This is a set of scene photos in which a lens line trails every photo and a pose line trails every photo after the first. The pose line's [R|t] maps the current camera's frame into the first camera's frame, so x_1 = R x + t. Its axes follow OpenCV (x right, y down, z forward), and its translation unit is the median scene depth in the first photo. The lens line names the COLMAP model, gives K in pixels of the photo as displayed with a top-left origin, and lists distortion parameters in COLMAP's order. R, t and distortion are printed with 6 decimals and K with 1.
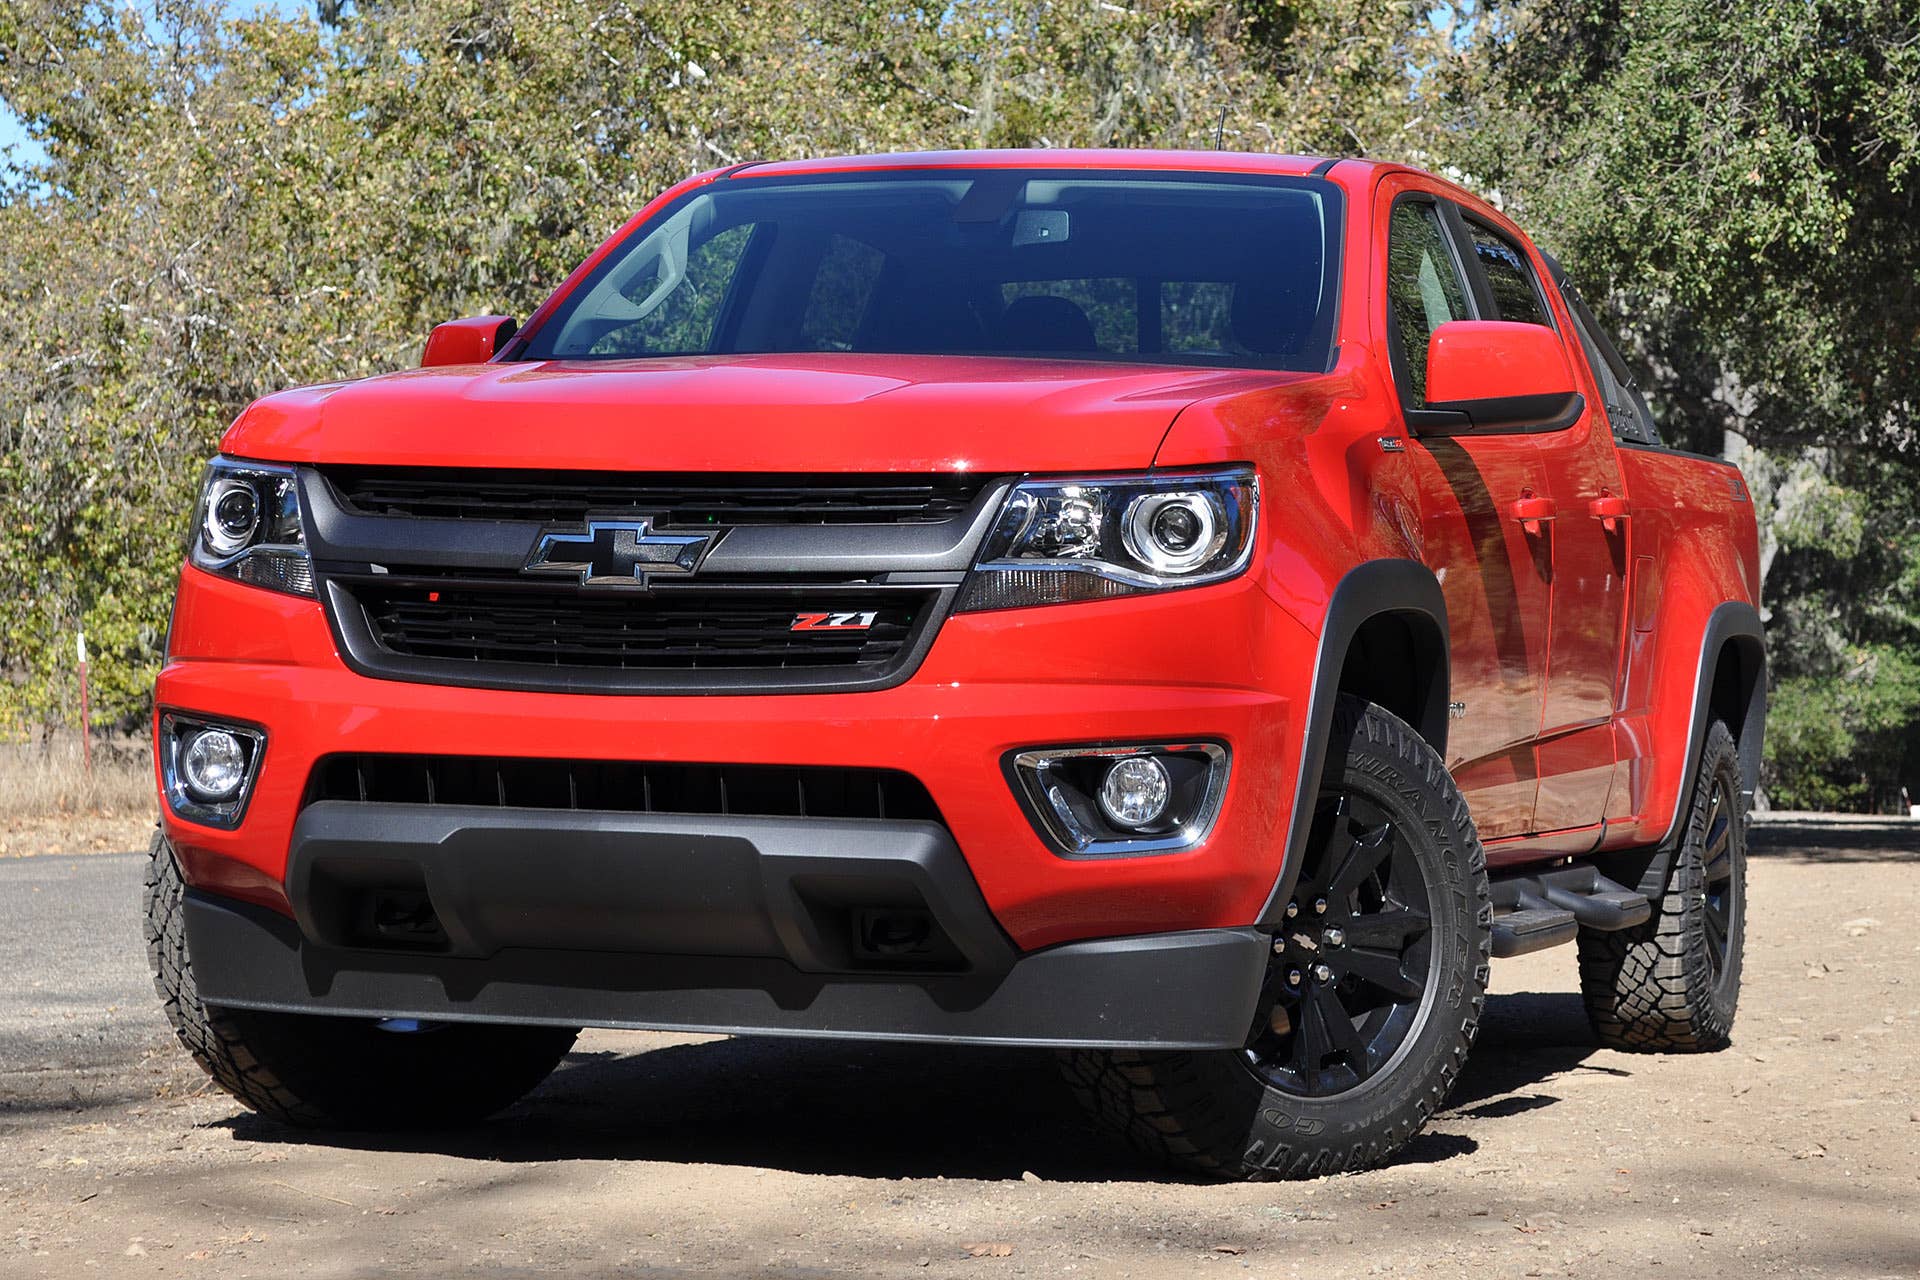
lens RADIAL K [[5904.9, 0, 960.0], [0, 5904.9, 640.0], [0, 0, 1]] dist [0.000068, 1.813494]
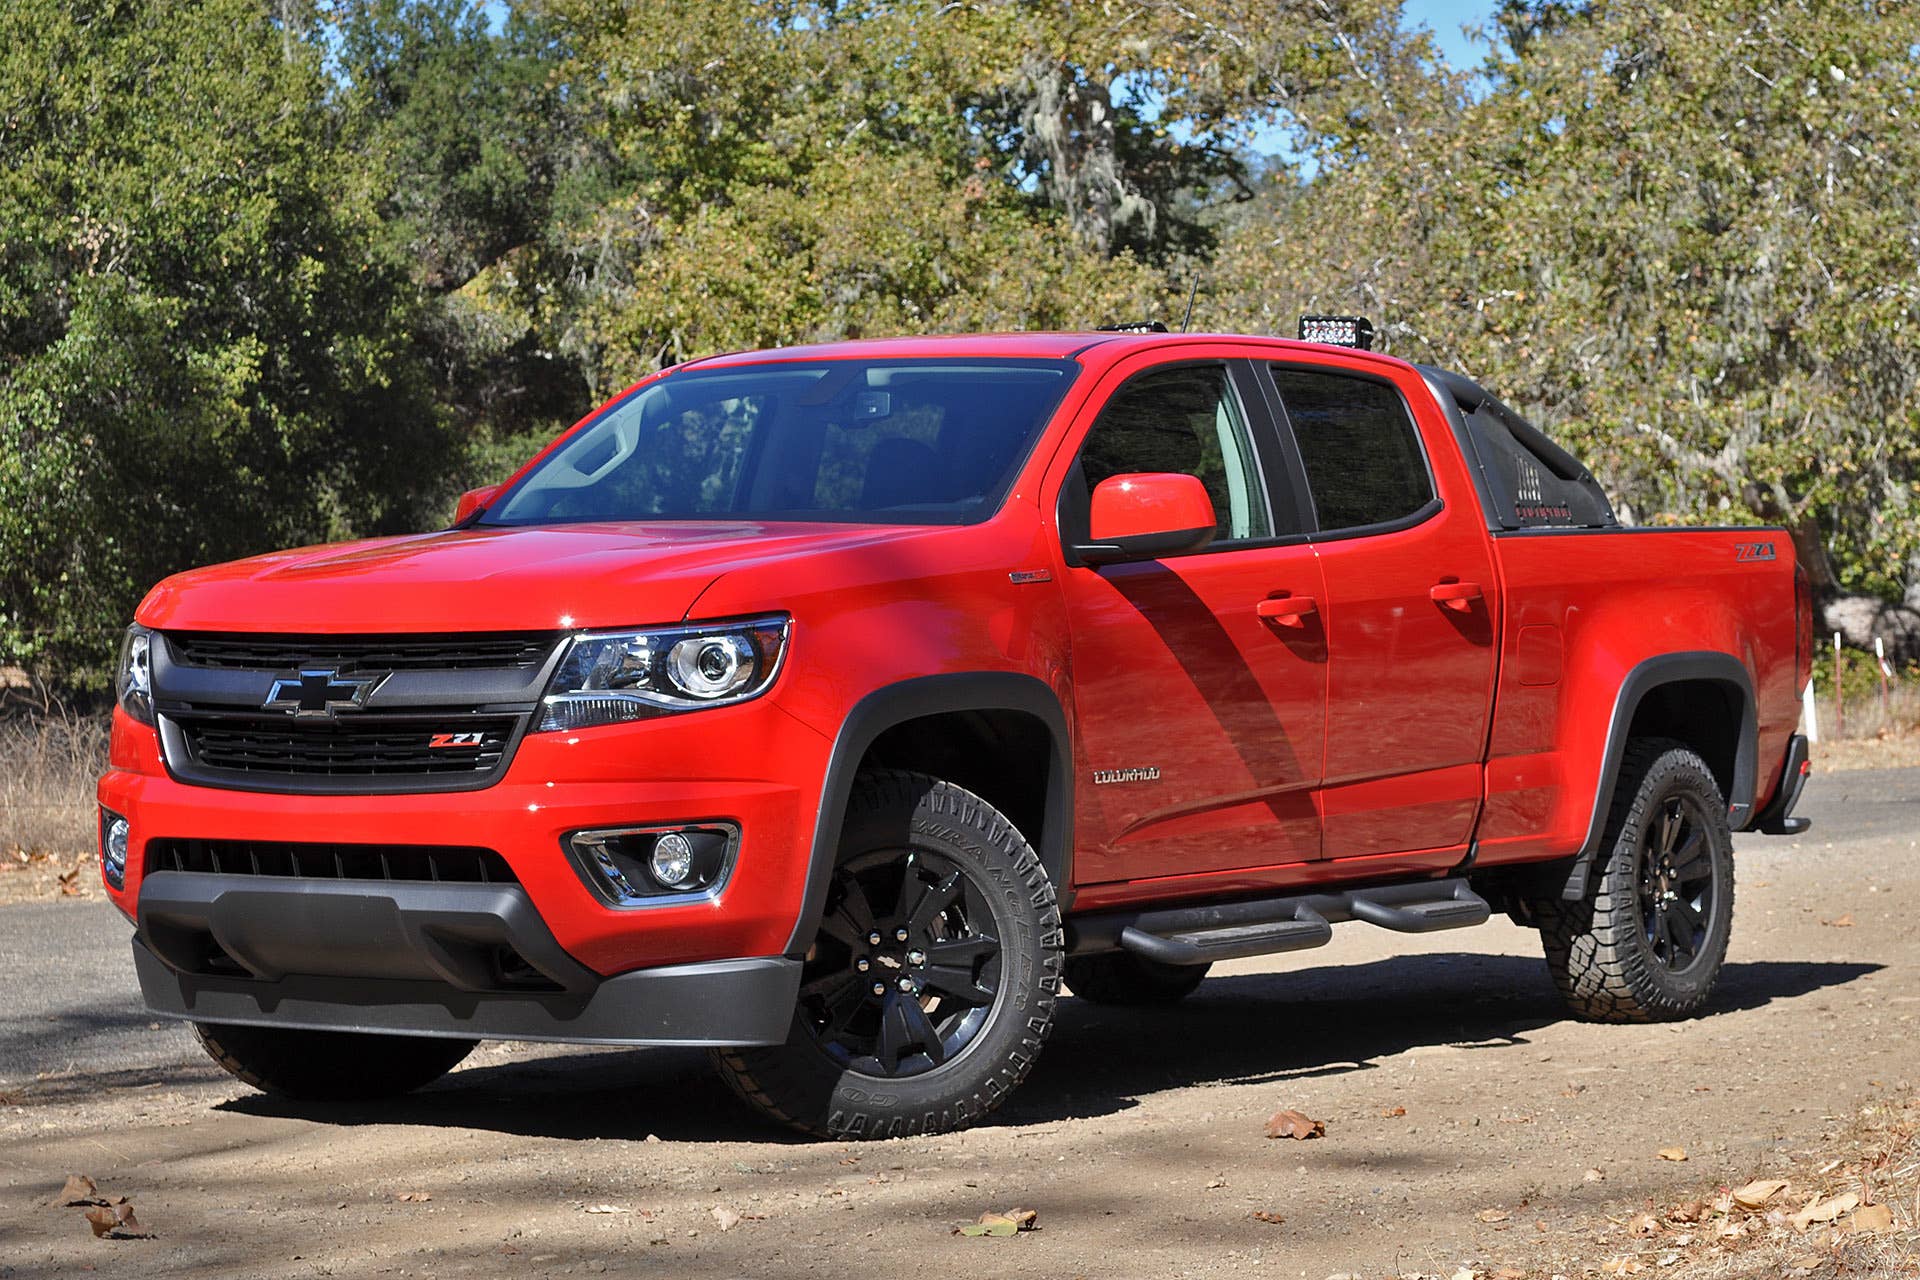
lens RADIAL K [[5904.9, 0, 960.0], [0, 5904.9, 640.0], [0, 0, 1]] dist [0.000068, 1.813494]
pose [[0.940582, -0.025187, -0.338630, 0.523139], [0.031697, 0.999404, 0.013707, -0.039123], [0.338083, -0.023627, 0.940820, -0.246533]]
